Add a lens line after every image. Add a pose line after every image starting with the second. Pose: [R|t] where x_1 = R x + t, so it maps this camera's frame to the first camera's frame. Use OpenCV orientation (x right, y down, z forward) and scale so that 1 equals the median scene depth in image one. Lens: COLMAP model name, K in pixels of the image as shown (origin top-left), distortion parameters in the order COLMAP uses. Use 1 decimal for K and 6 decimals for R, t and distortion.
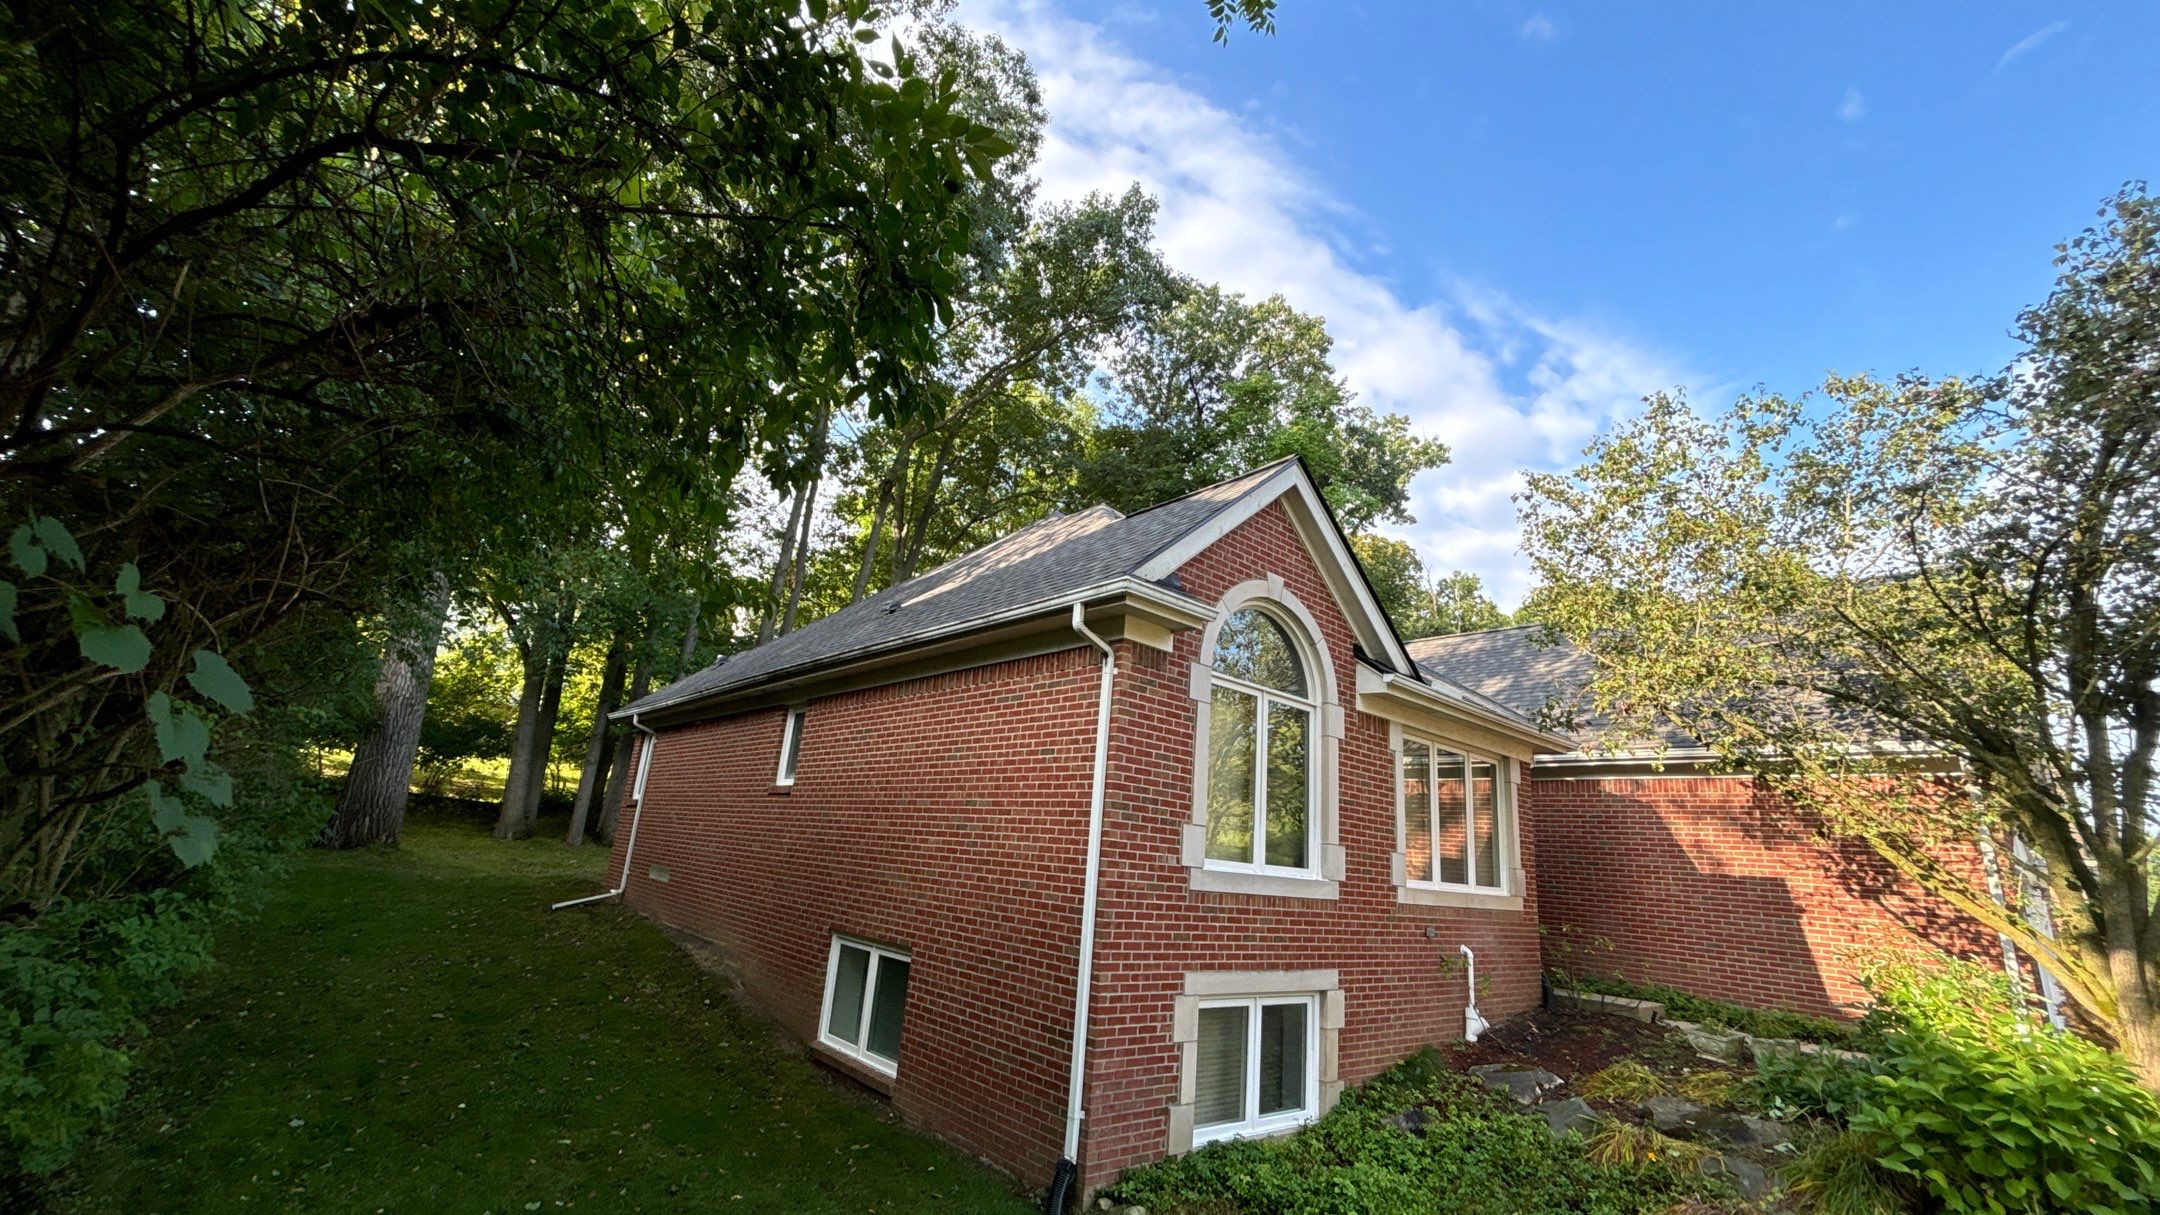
lens RADIAL K [[878.0, 0, 1080.3], [0, 878.0, 590.5], [0, 0, 1]] dist [0.000356, -0.000198]
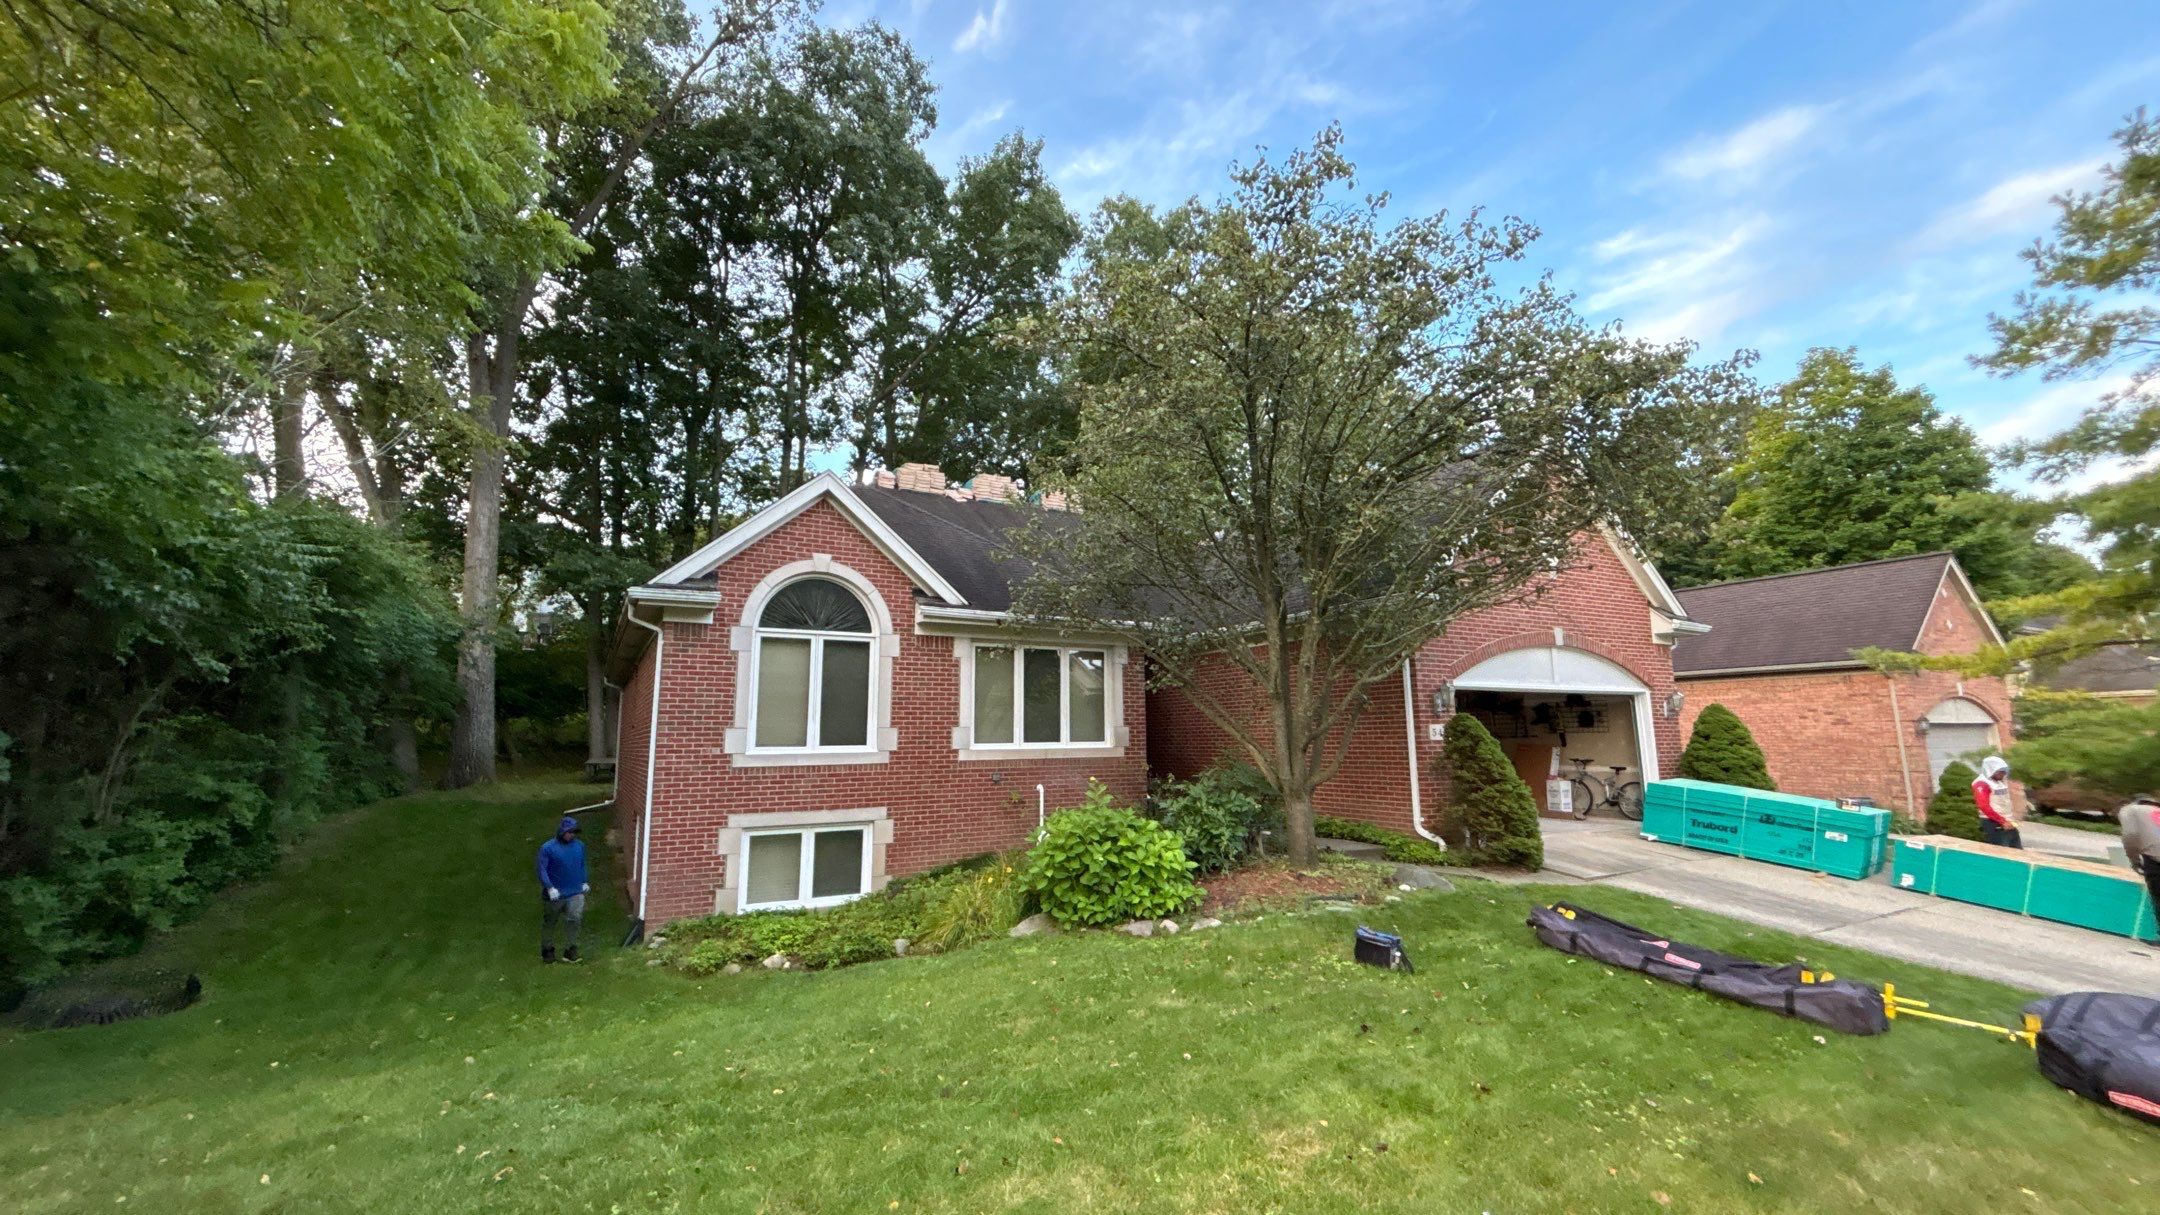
lens RADIAL K [[858.7, 0, 1078.9], [0, 858.7, 600.4], [0, 0, 1]] dist [-0.002870, -0.001018]
pose [[0.973120, -0.120476, -0.196271, 0.961038], [0.147169, 0.980846, 0.127600, -0.063941], [0.177139, -0.153055, 0.972212, -0.341386]]
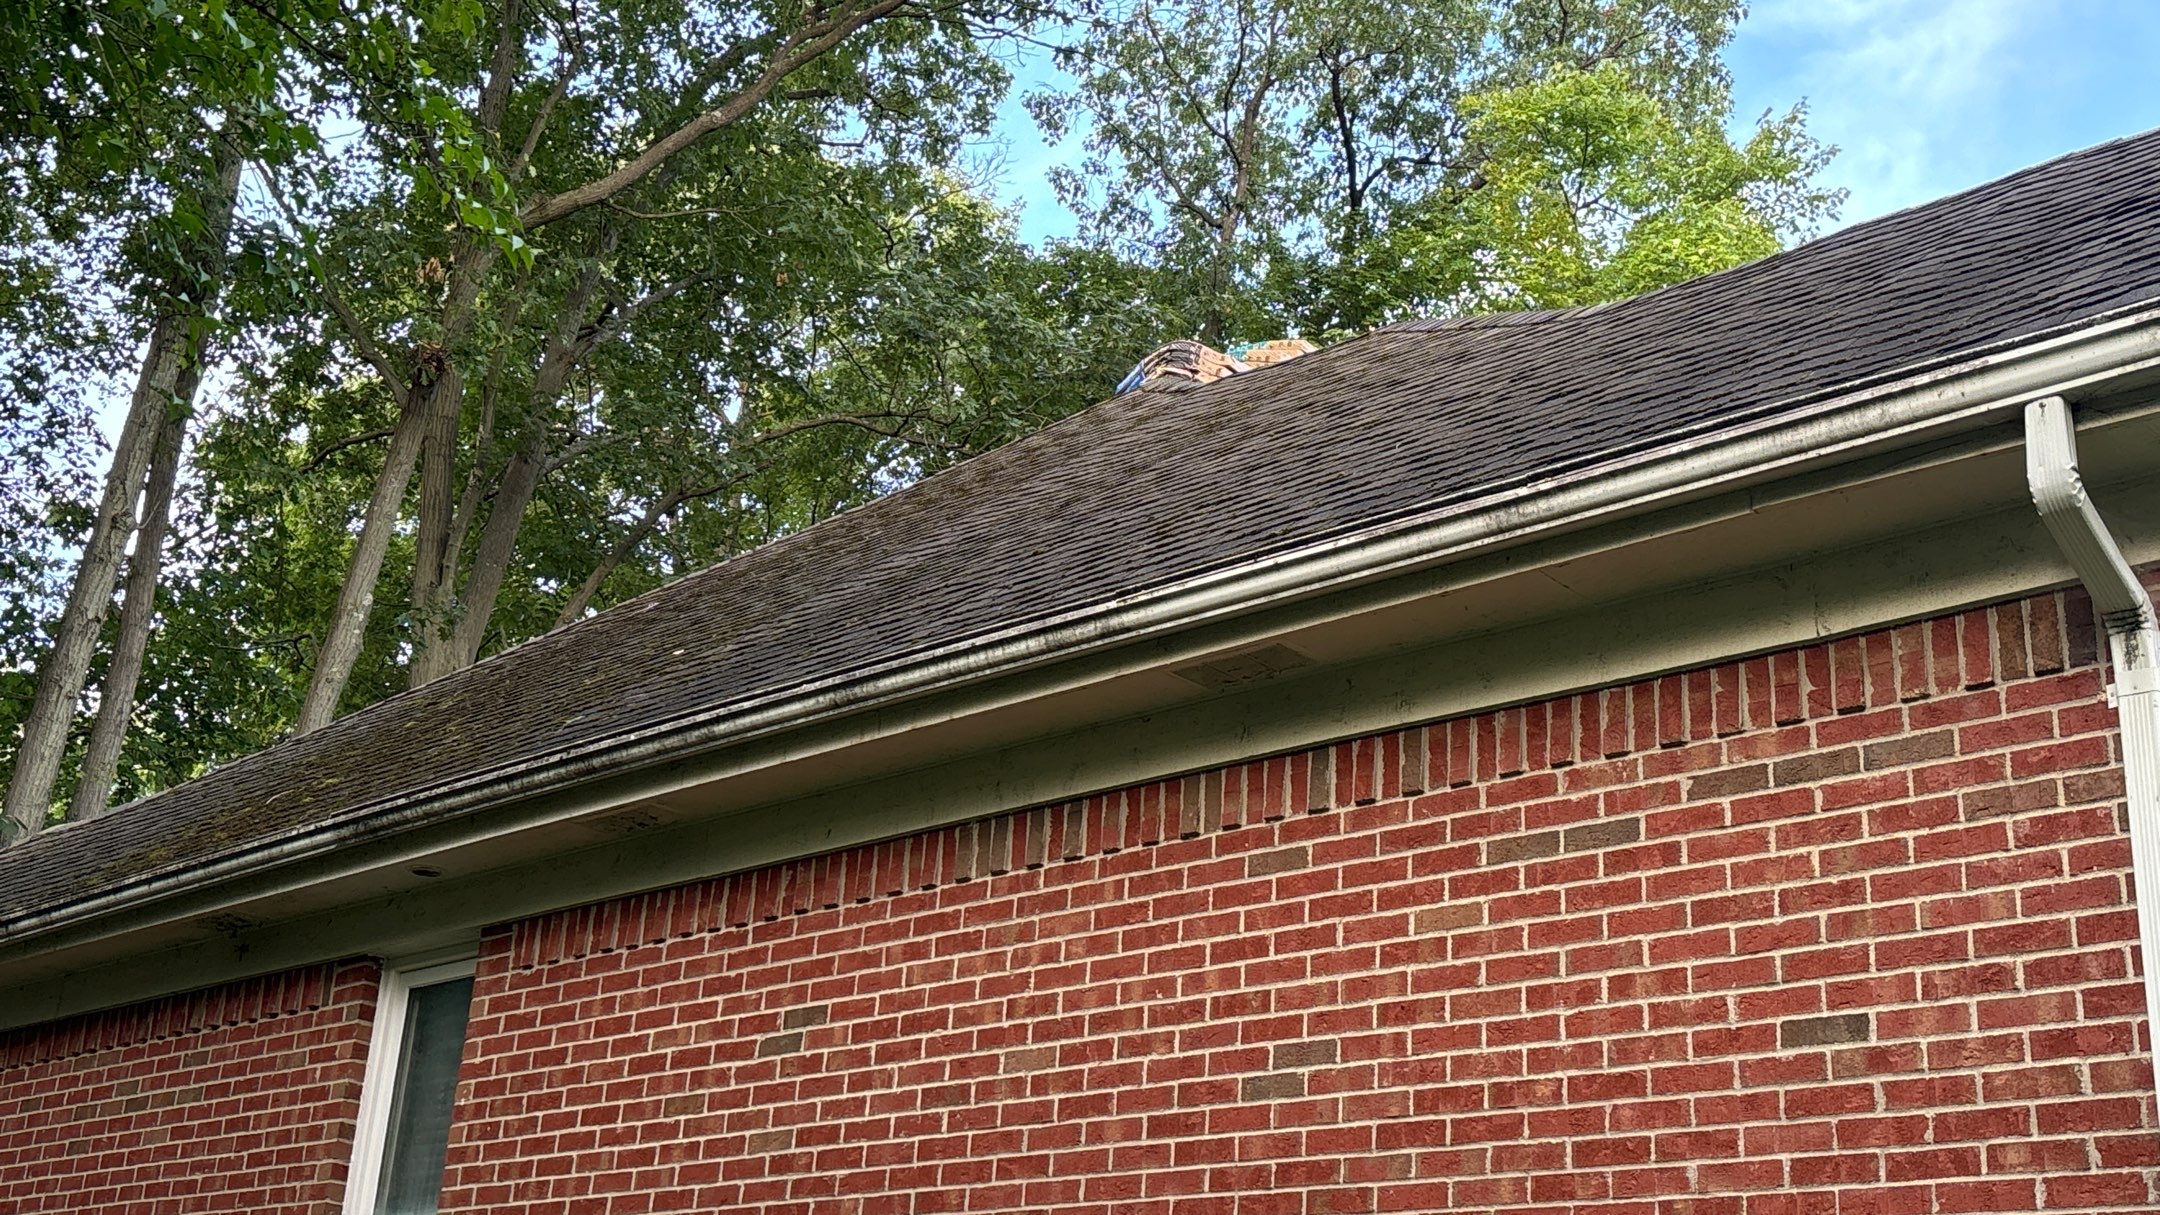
lens RADIAL K [[2493.1, 0, 1038.7], [0, 2493.1, 566.4], [0, 0, 1]] dist [0.173173, -0.573051]
pose [[0.995793, 0.023601, 0.088539, -0.296710], [-0.015962, 0.996166, -0.086011, 0.108296], [-0.090229, 0.084236, 0.992352, 0.278613]]
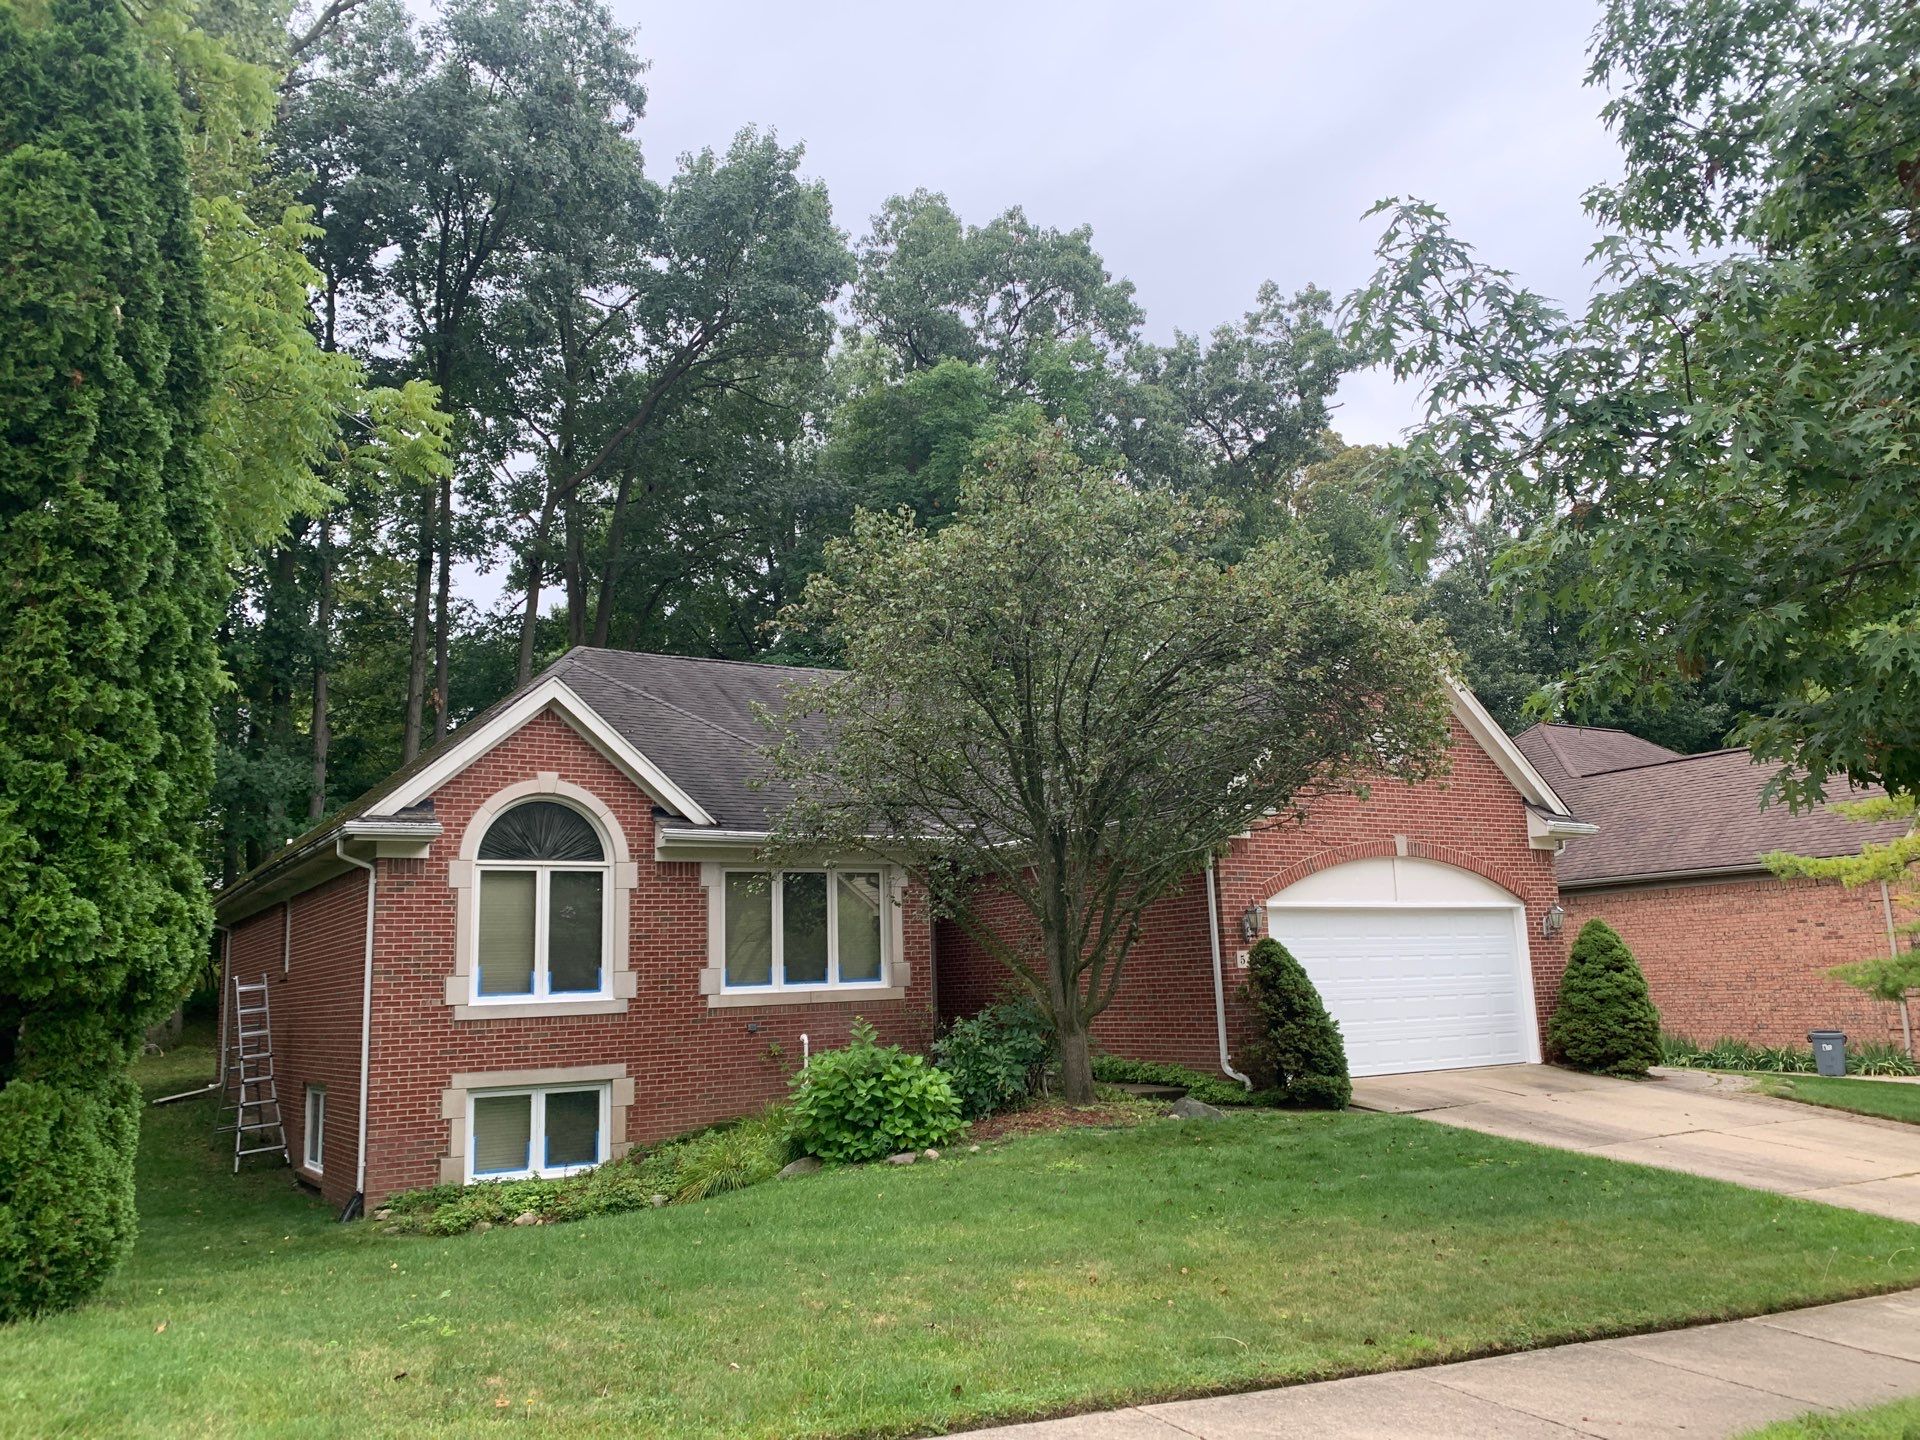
lens RADIAL K [[1486.5, 0, 960.0], [0, 1486.5, 720.0], [0, 0, 1]] dist [0.010111, 0.002443]
pose [[0.980570, -0.140812, -0.136581, 1.173362], [0.157072, 0.980677, 0.116627, -0.261696], [0.117520, -0.135814, 0.983740, -1.089895]]
